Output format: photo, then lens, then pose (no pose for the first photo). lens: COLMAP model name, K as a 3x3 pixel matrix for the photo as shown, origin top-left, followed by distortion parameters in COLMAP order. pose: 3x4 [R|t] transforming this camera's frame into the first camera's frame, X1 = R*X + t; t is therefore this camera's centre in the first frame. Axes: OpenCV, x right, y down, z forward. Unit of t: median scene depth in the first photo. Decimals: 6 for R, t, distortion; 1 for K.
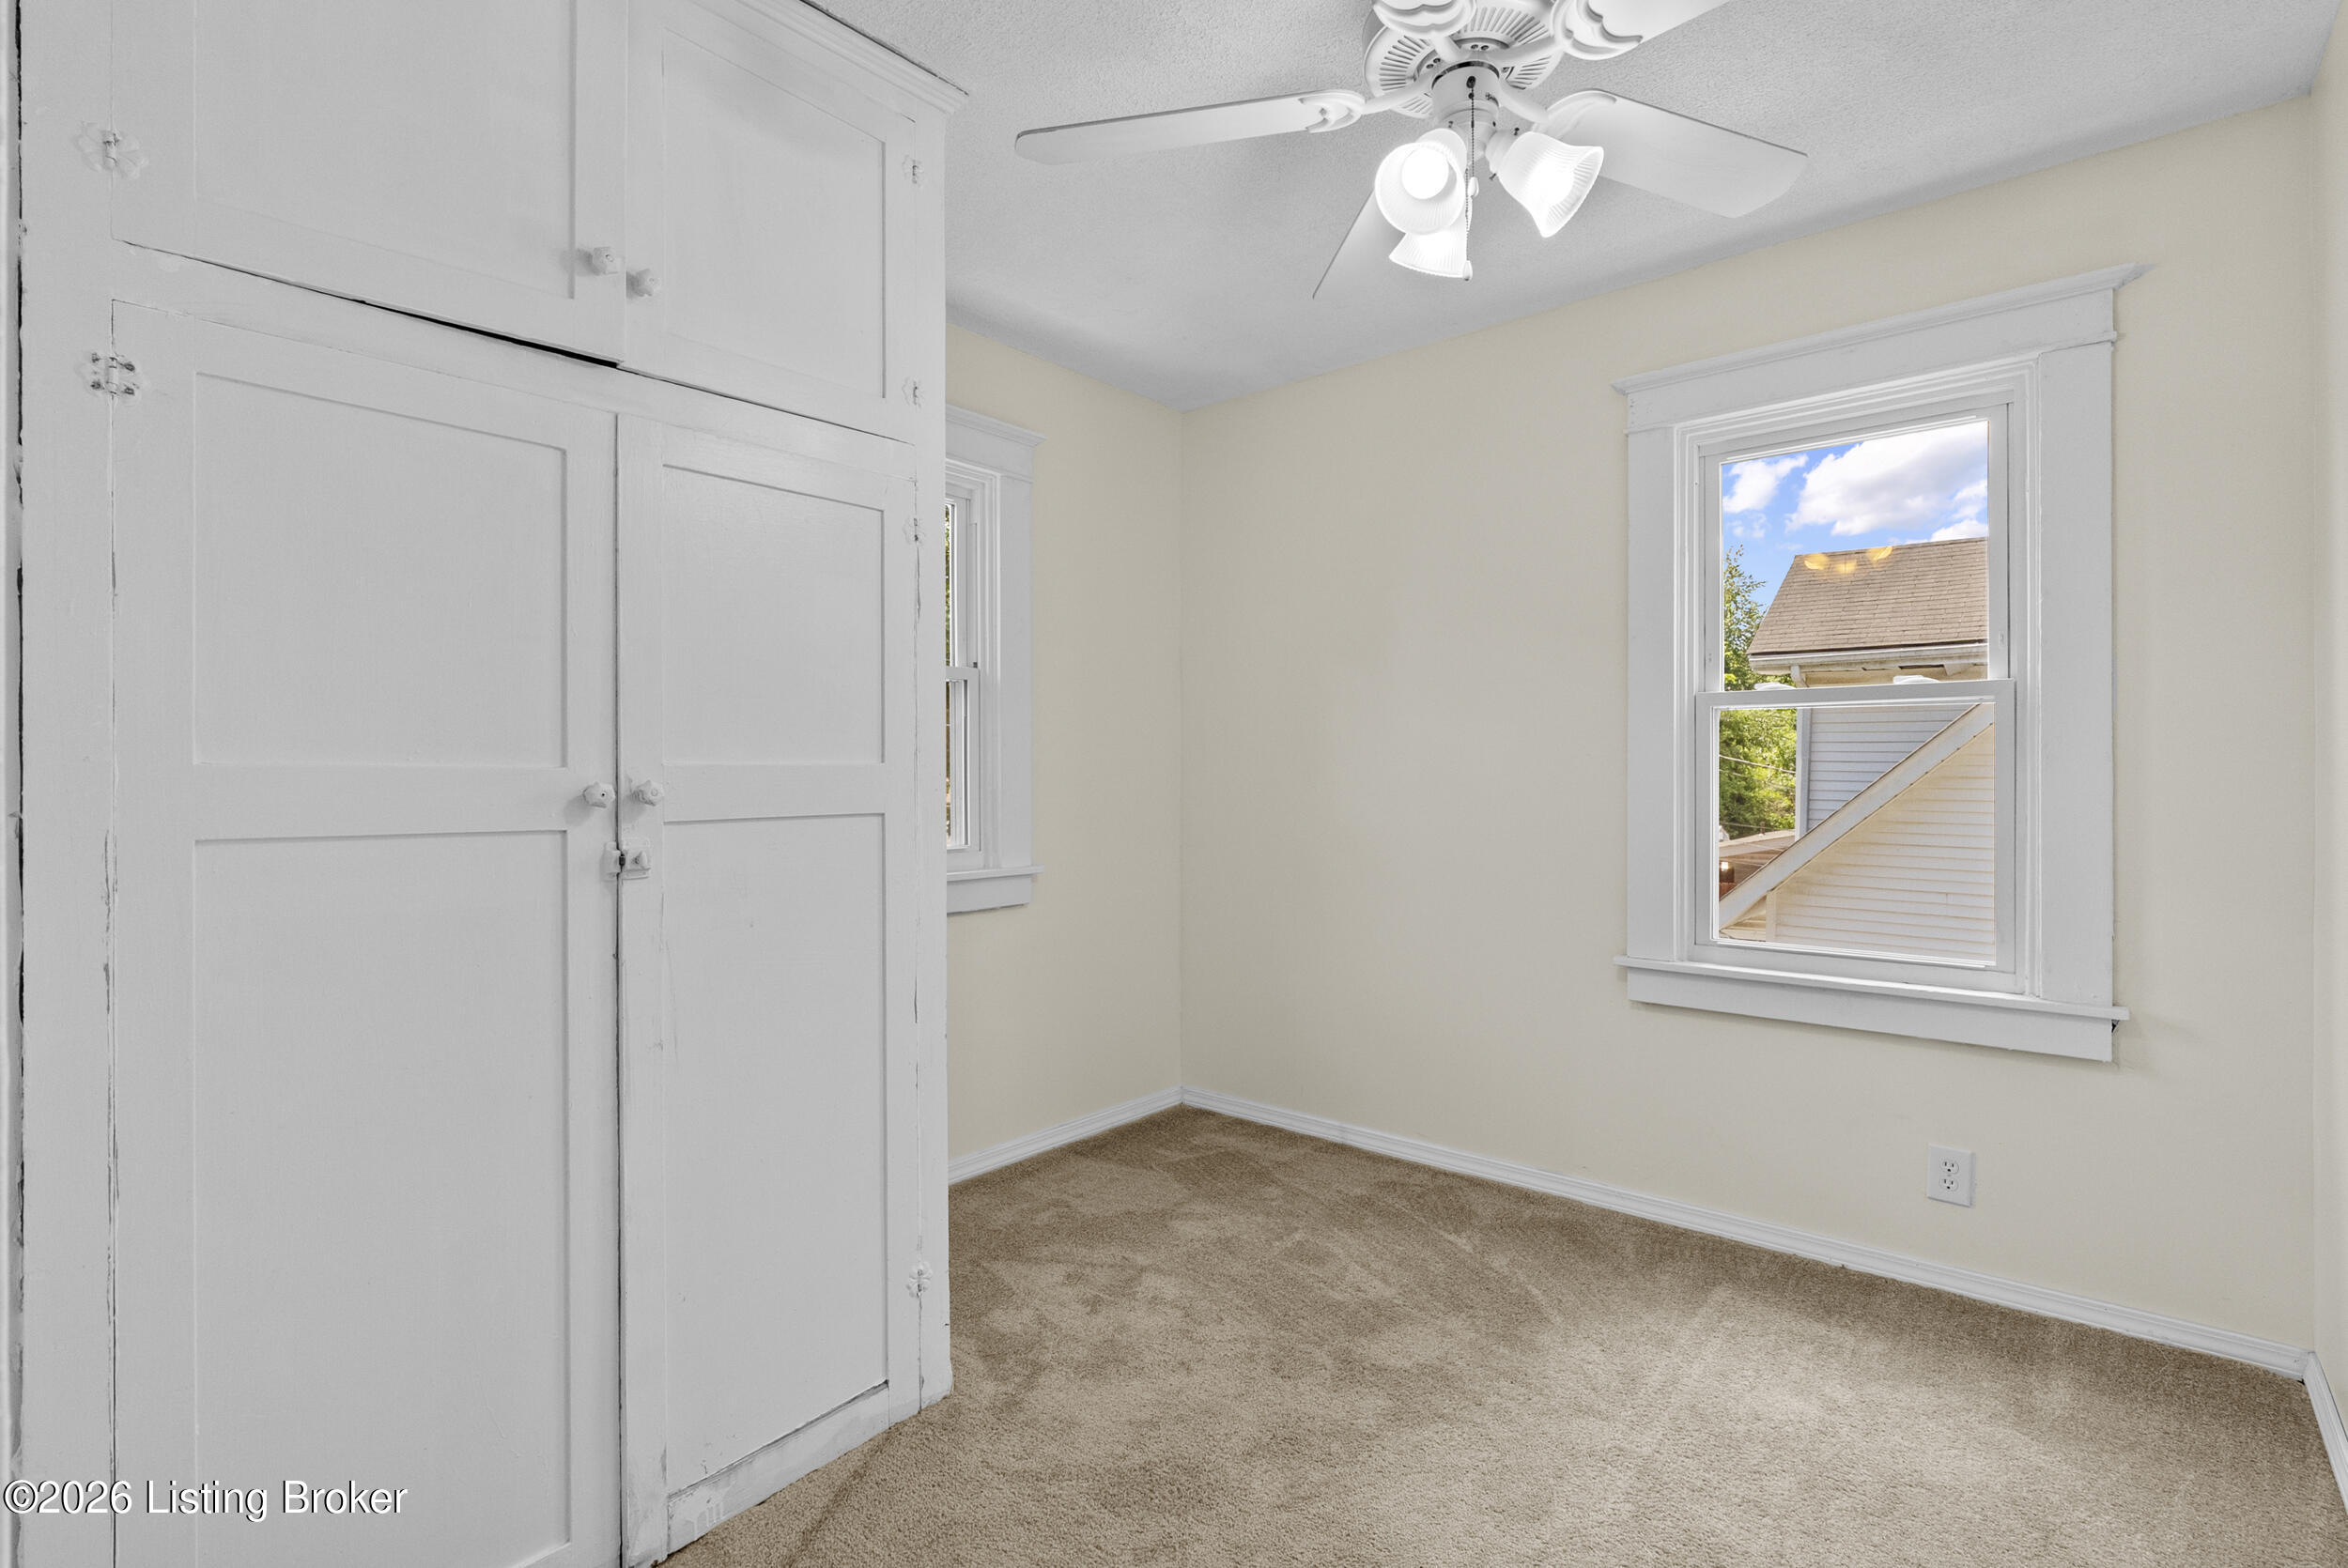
lens RADIAL K [[1091.3, 0, 1174.0], [0, 1091.3, 784.0], [0, 0, 1]] dist [-0.001833, 0.001778]
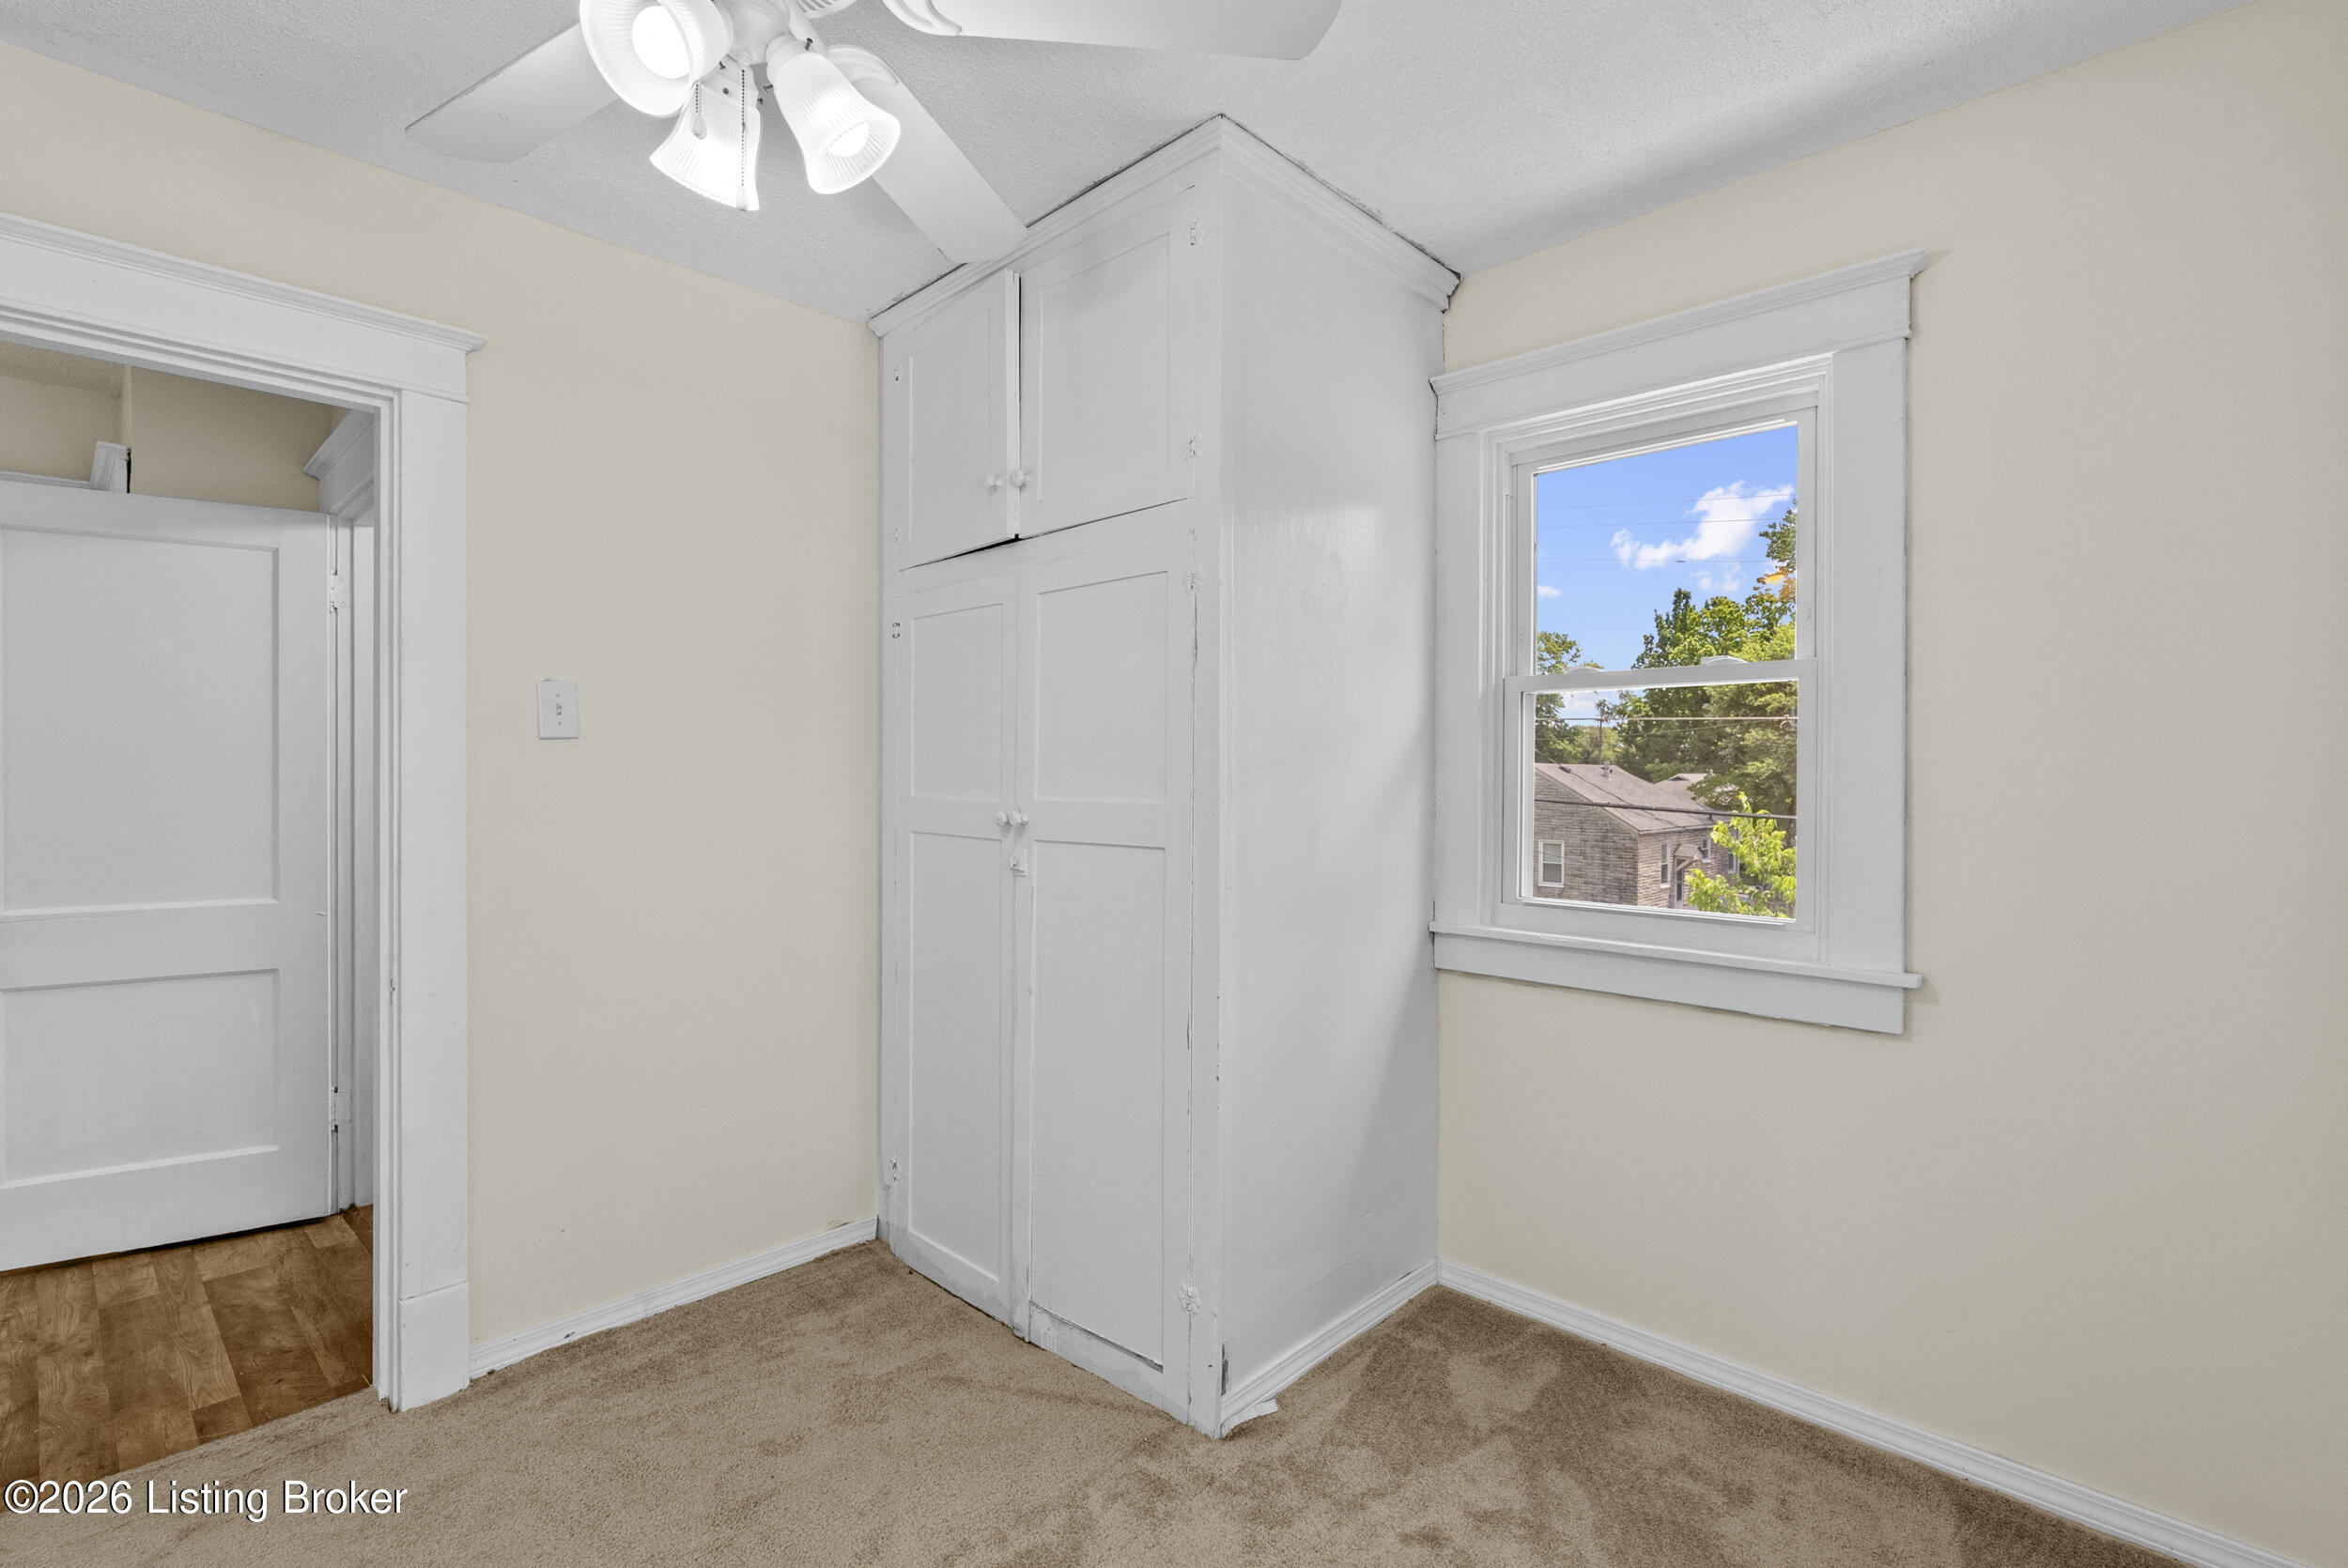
lens RADIAL K [[1079.6, 0, 1185.2], [0, 1079.6, 777.6], [0, 0, 1]] dist [-0.017088, 0.006908]
pose [[-0.054346, 0.011204, -0.998459, 0.811344], [-0.012156, 0.999856, 0.011881, -0.057168], [0.998448, 0.012783, -0.054202, 1.082705]]
